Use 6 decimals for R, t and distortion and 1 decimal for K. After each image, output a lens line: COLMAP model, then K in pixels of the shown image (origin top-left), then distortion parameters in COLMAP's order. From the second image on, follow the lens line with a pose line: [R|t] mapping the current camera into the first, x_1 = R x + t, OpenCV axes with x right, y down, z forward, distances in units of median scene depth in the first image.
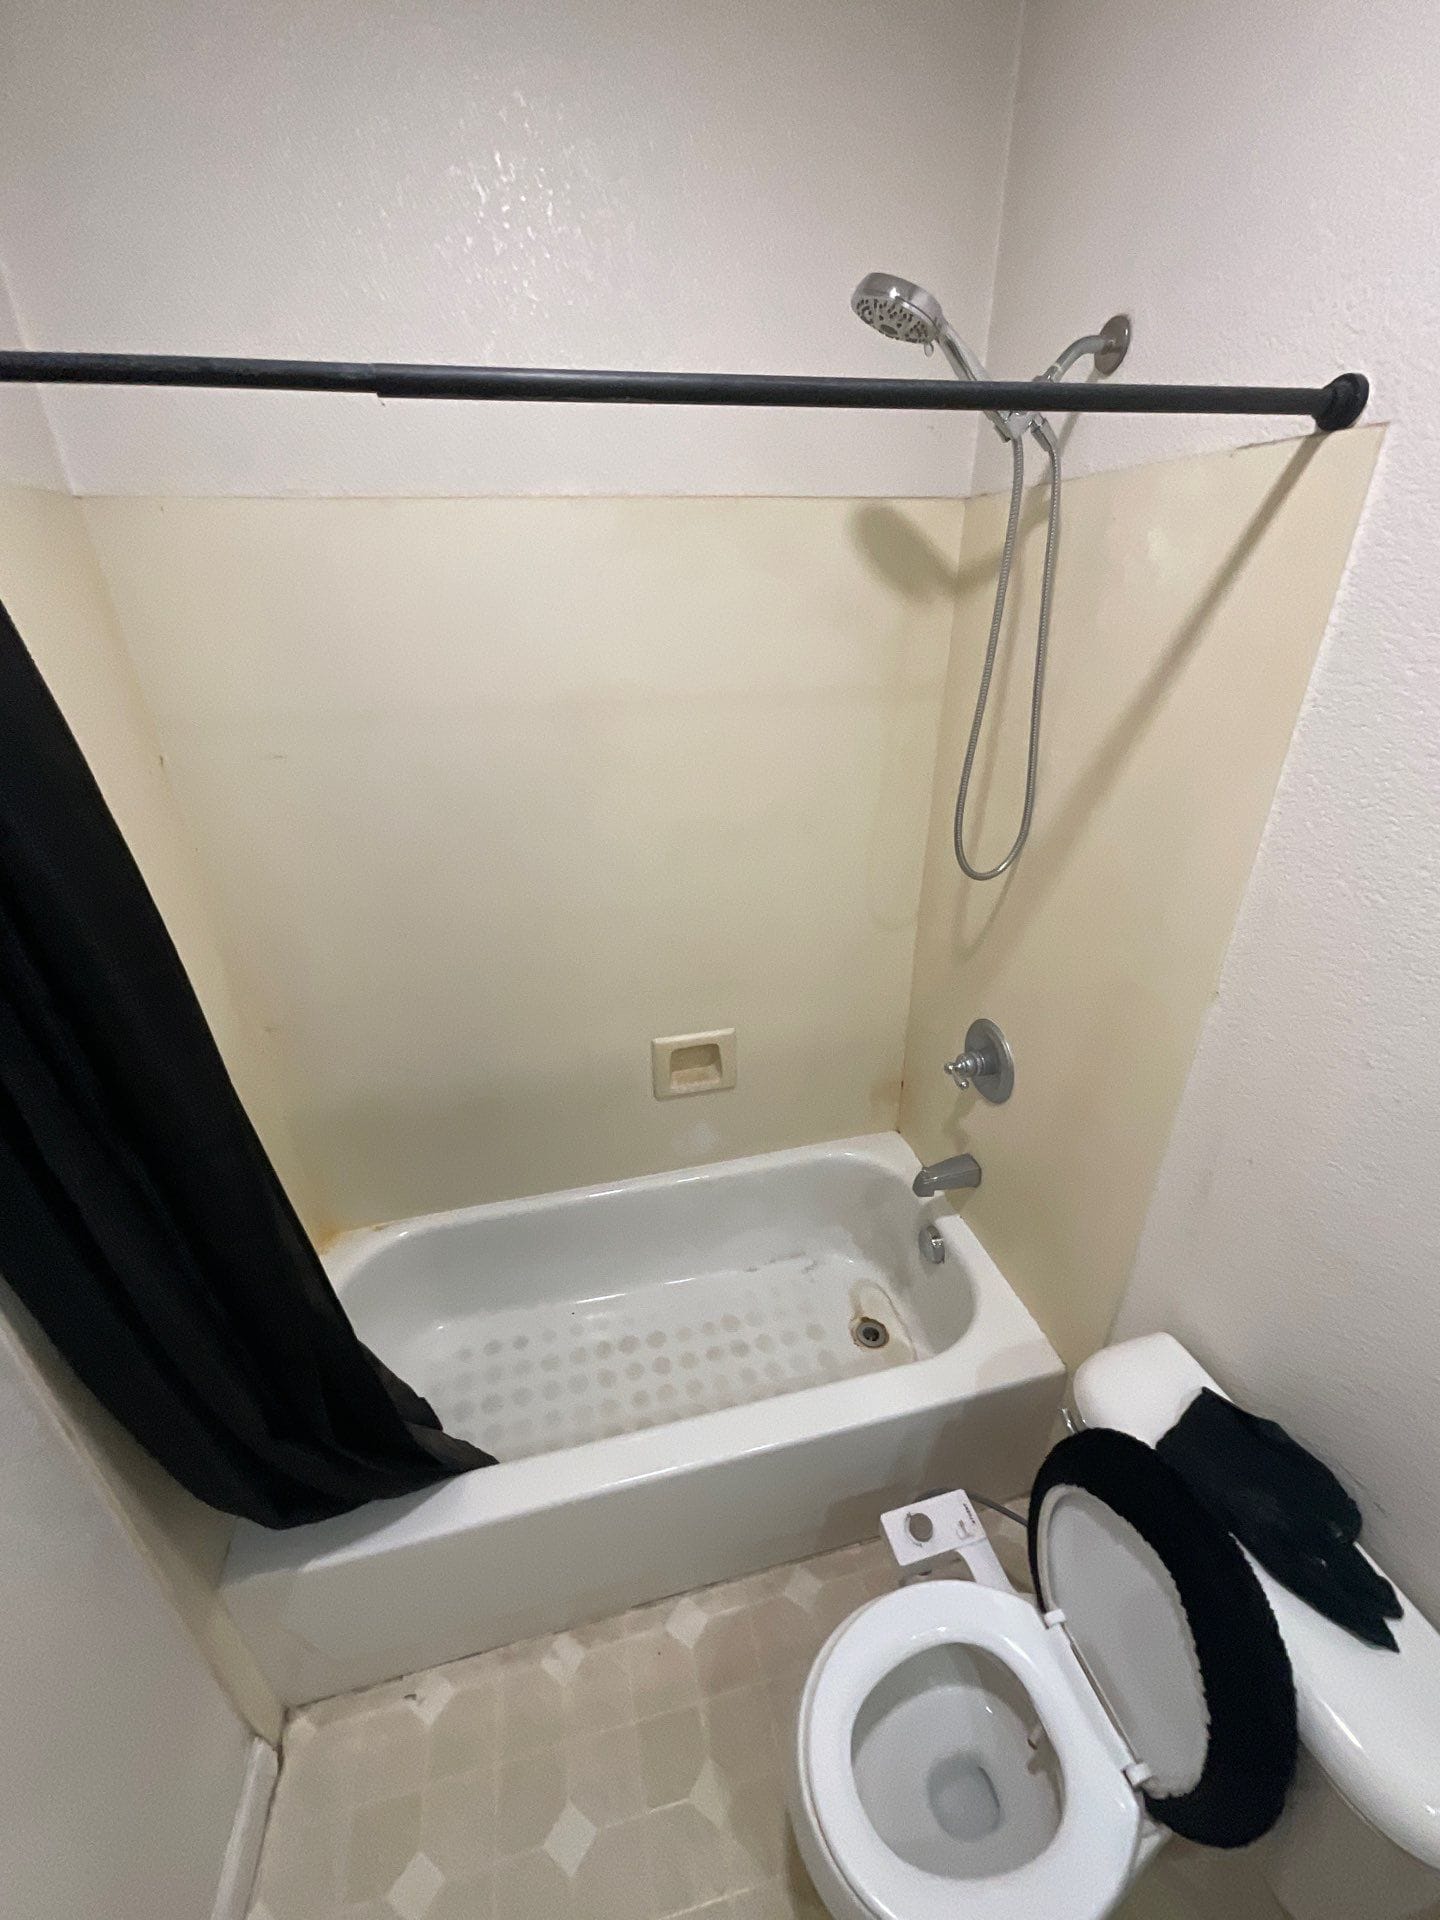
lens RADIAL K [[765.2, 0, 720.0], [0, 765.2, 960.0], [0, 0, 1]] dist [0.001345, 0.000289]
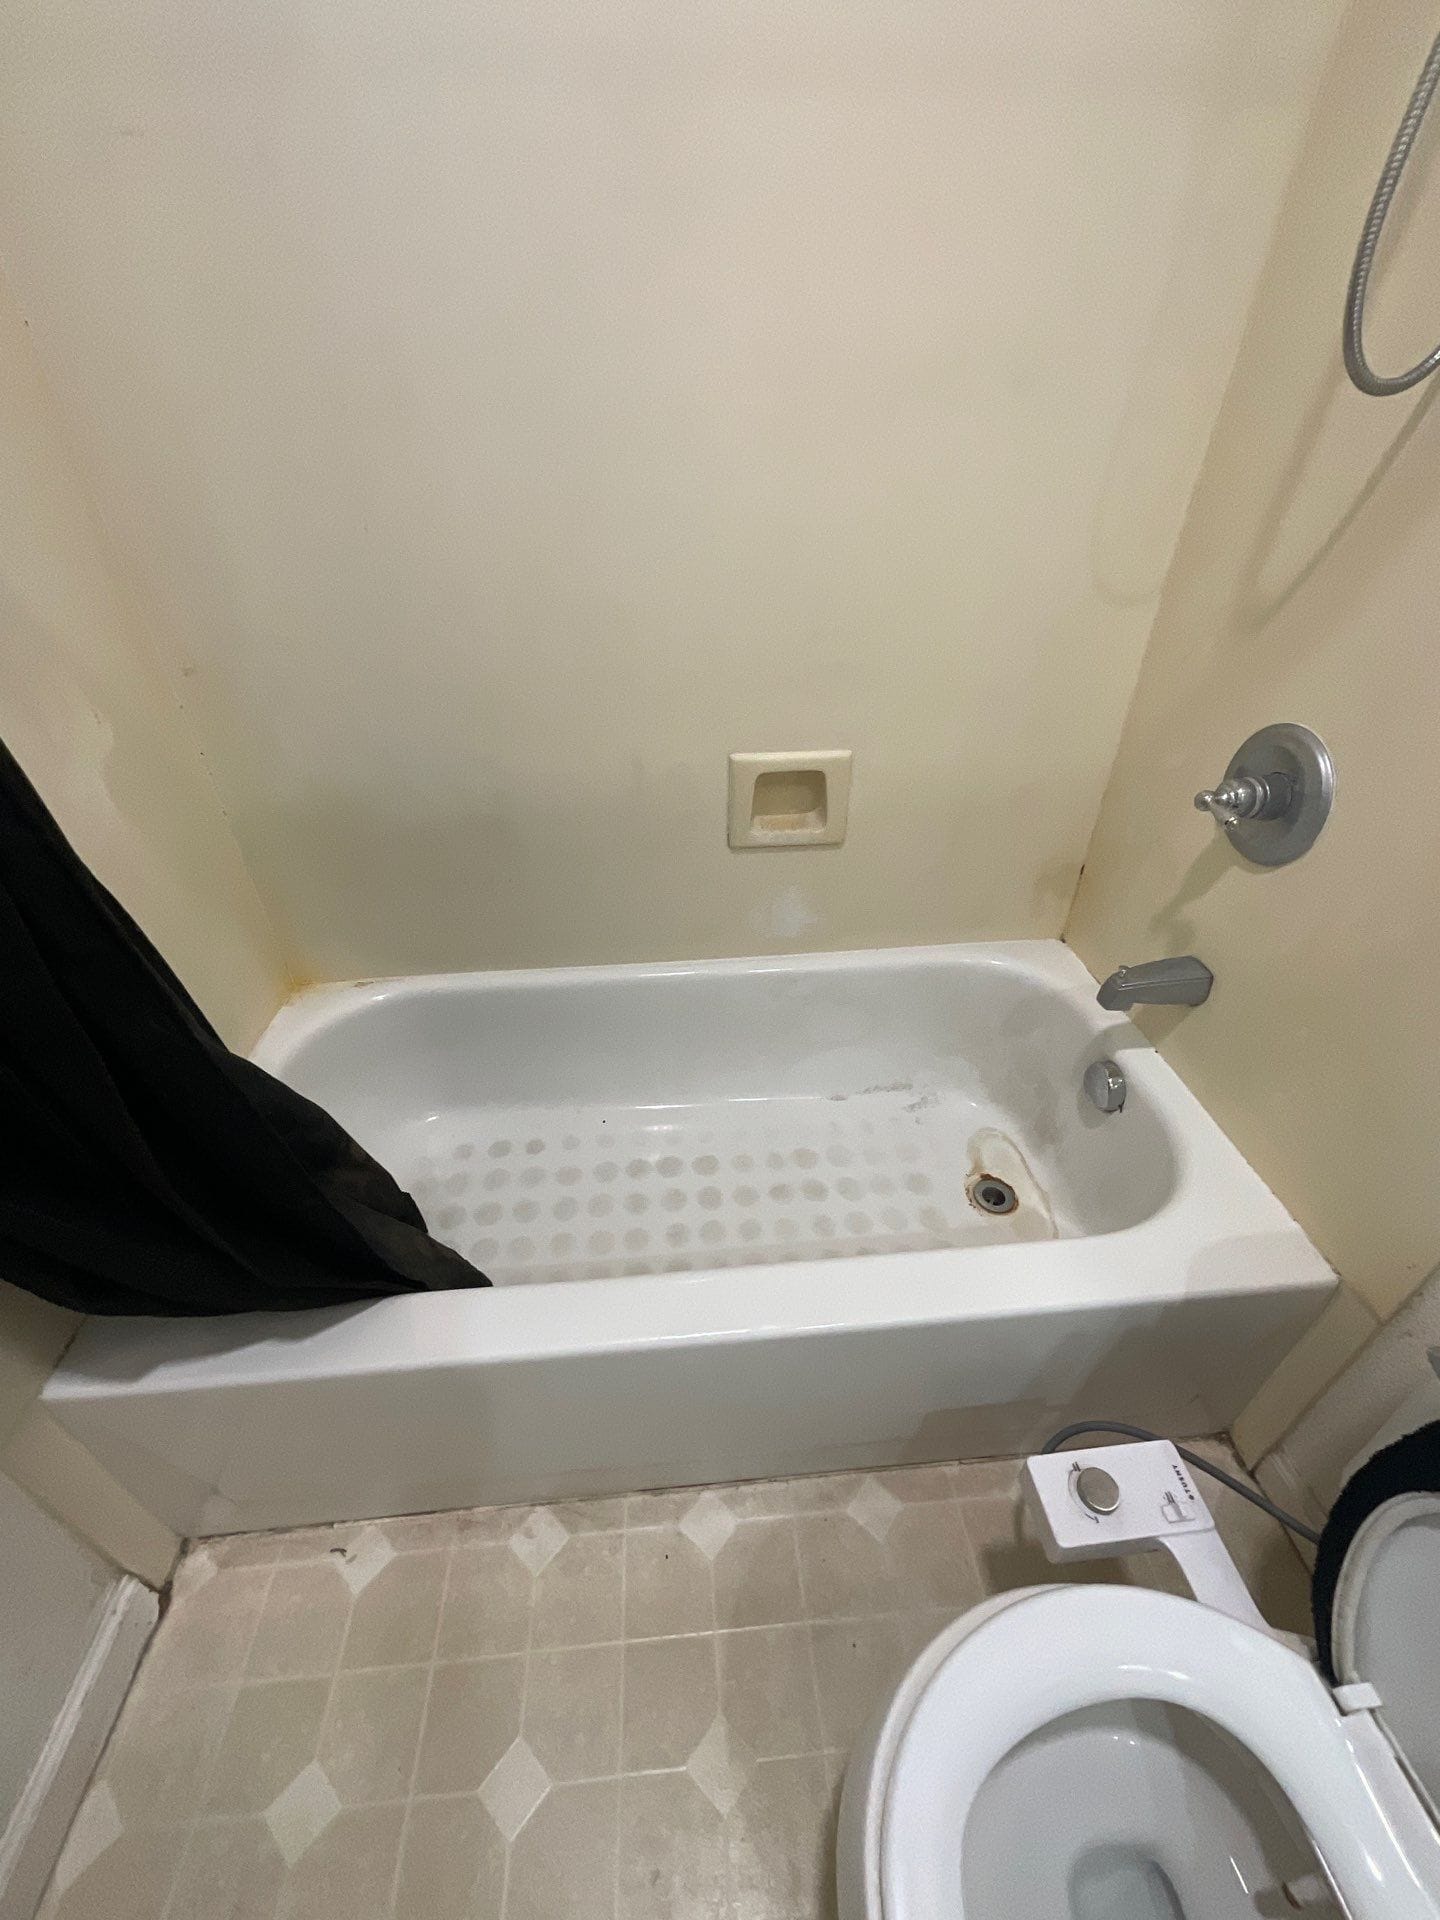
lens RADIAL K [[769.9, 0, 726.2], [0, 769.9, 959.1], [0, 0, 1]] dist [0.000148, -0.000223]
pose [[0.989209, 0.096145, -0.110556, 0.002352], [-0.077014, 0.983131, 0.165896, 0.201662], [0.124641, -0.155592, 0.979926, 0.345944]]
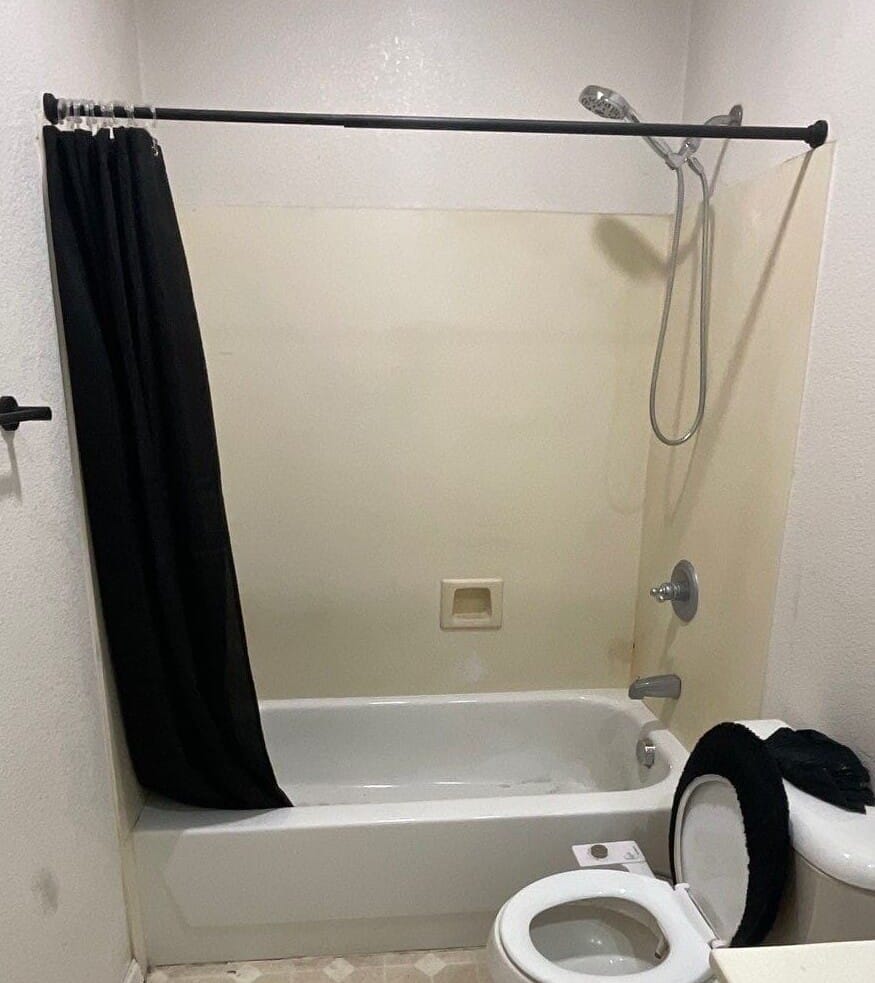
lens RADIAL K [[776.0, 0, 428.4], [0, 776.0, 588.7], [0, 0, 1]] dist [0.001937, -0.004377]
pose [[0.988847, 0.060990, -0.135875, 0.092231], [-0.084889, 0.980414, -0.177713, 0.434875], [0.122375, 0.187266, 0.974657, -0.425687]]
